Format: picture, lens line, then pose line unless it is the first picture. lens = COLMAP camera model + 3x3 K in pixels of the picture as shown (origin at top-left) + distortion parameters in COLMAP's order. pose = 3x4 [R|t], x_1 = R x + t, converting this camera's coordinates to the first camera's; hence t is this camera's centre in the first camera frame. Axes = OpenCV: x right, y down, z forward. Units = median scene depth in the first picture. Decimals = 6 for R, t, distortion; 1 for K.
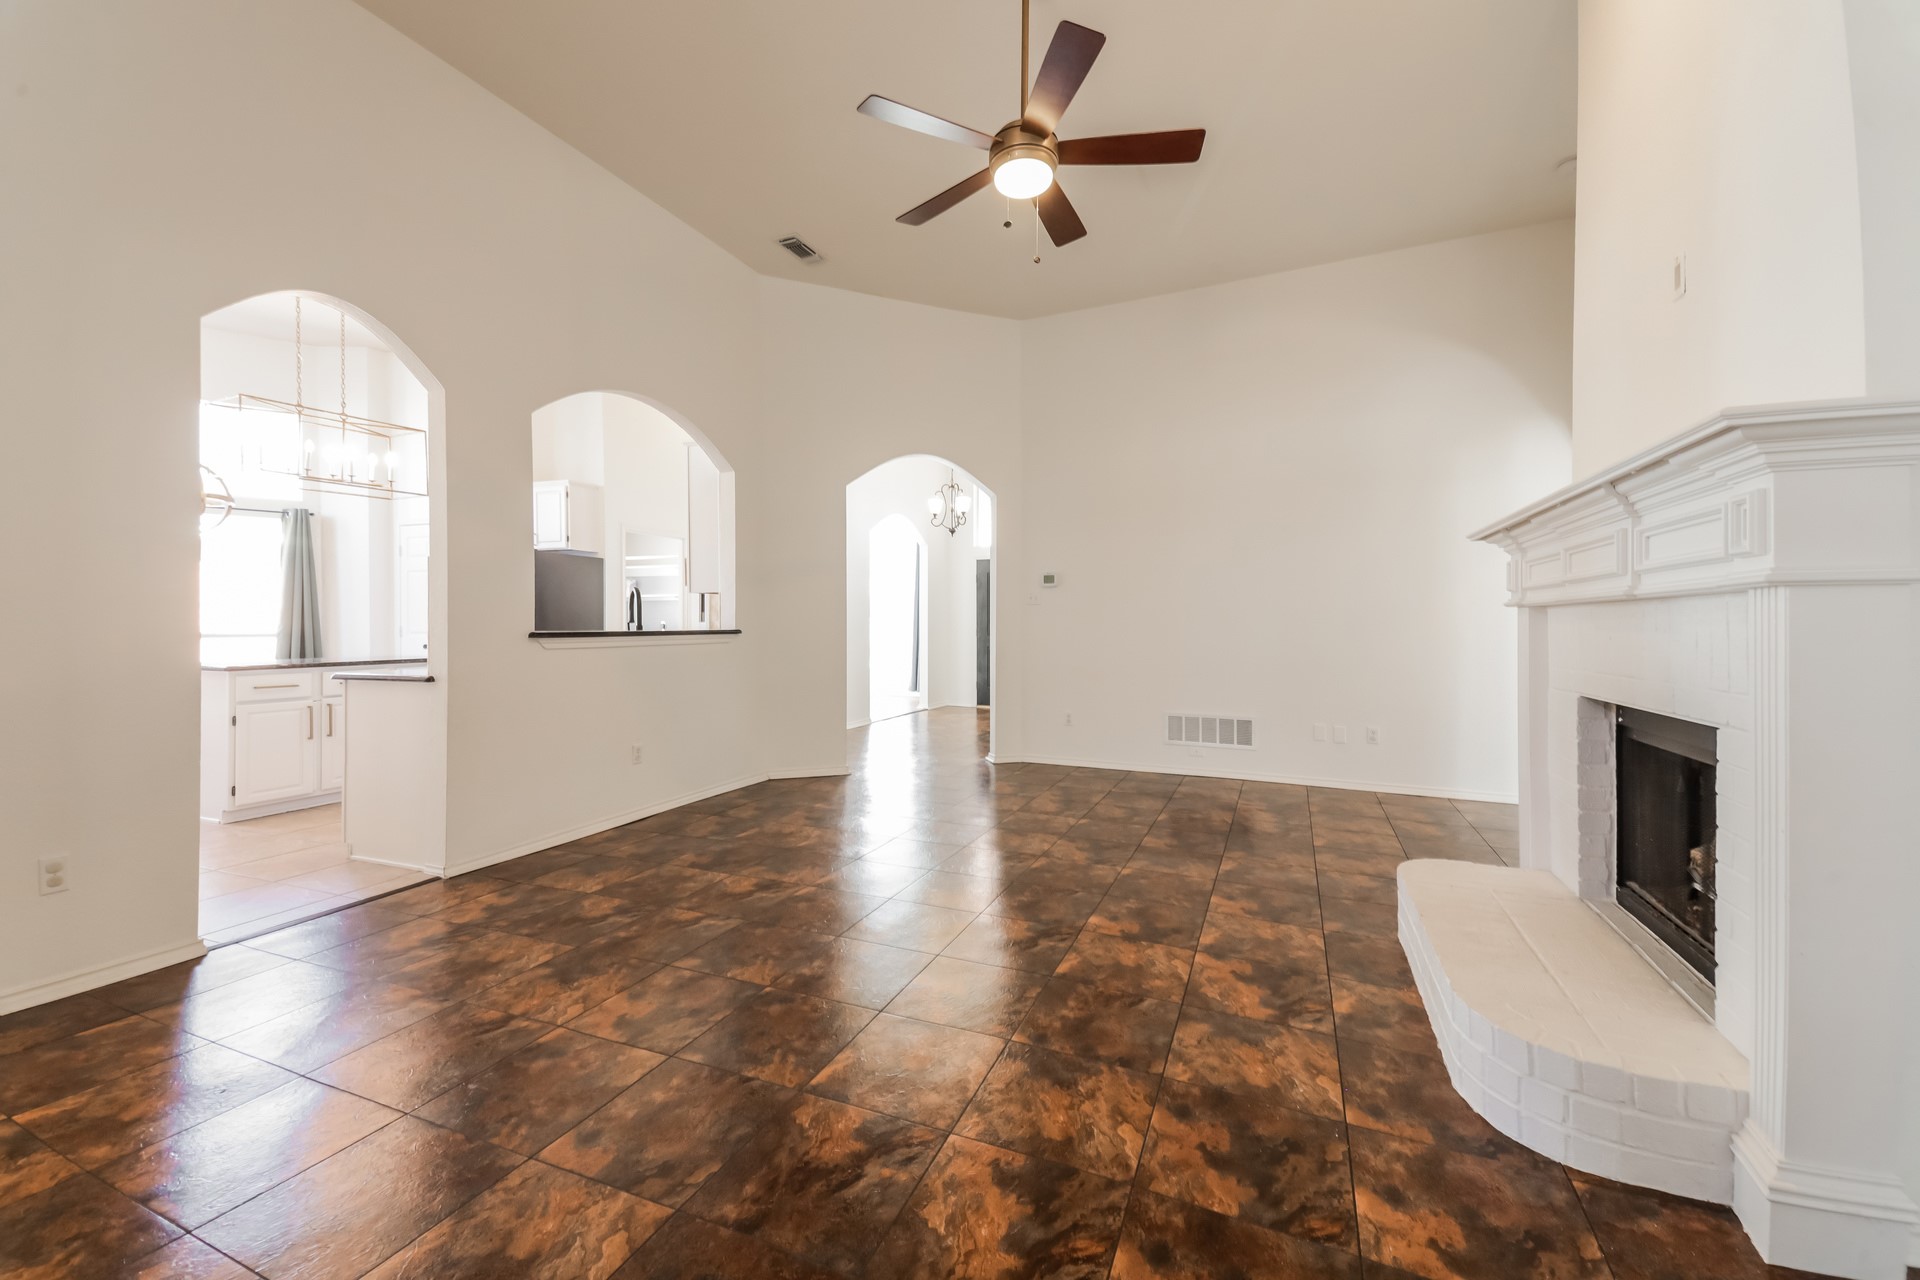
lens RADIAL K [[749.8, 0, 958.9], [0, 749.8, 617.3], [0, 0, 1]] dist [0.038004, -0.000098]
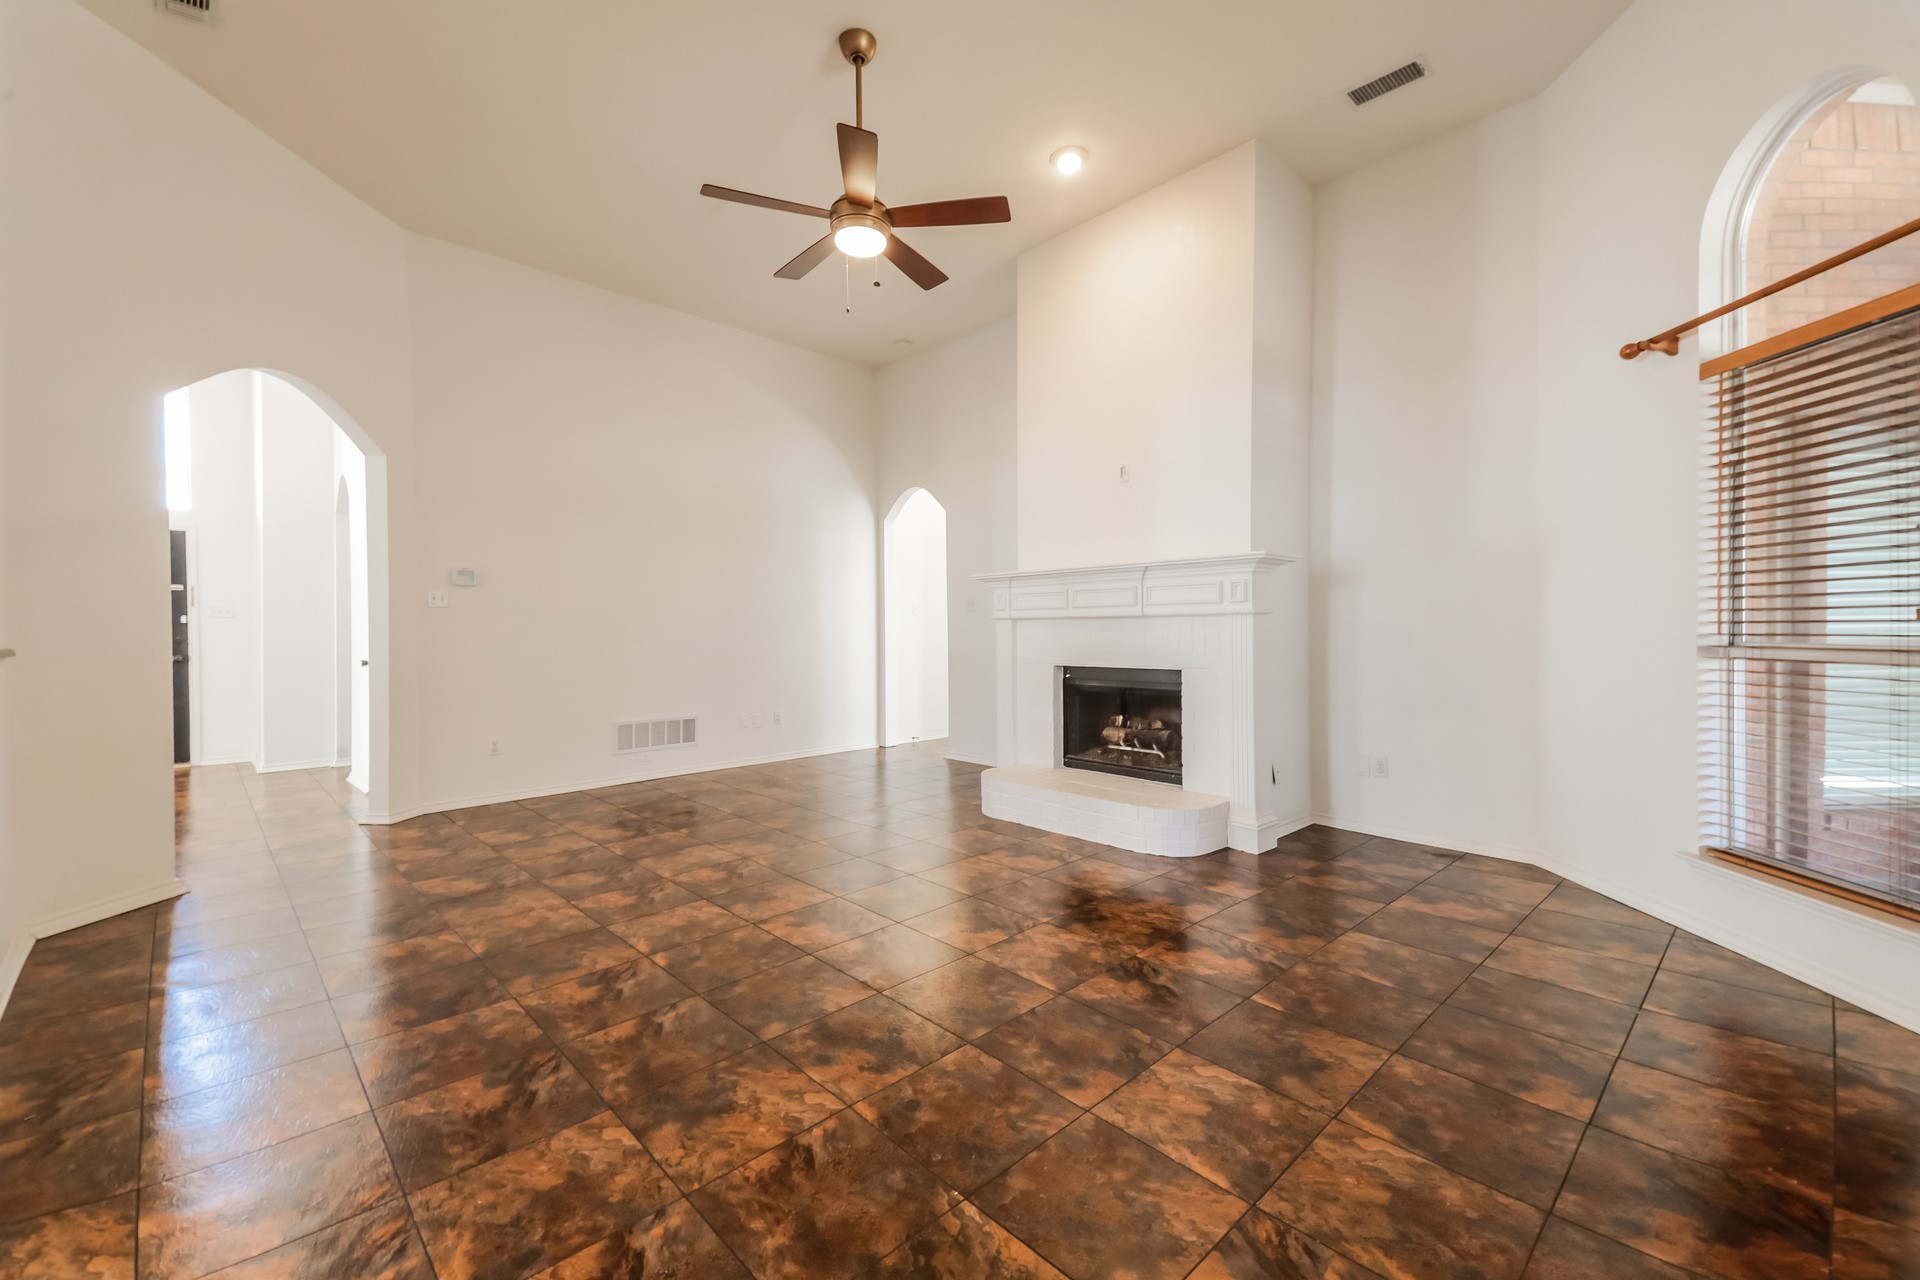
lens RADIAL K [[749.8, 0, 958.9], [0, 749.8, 617.3], [0, 0, 1]] dist [0.038004, -0.000098]
pose [[0.445755, -0.002390, 0.895152, -0.952114], [0.005686, 0.999984, -0.000161, -0.017233], [-0.895137, 0.005161, 0.445761, 0.382509]]
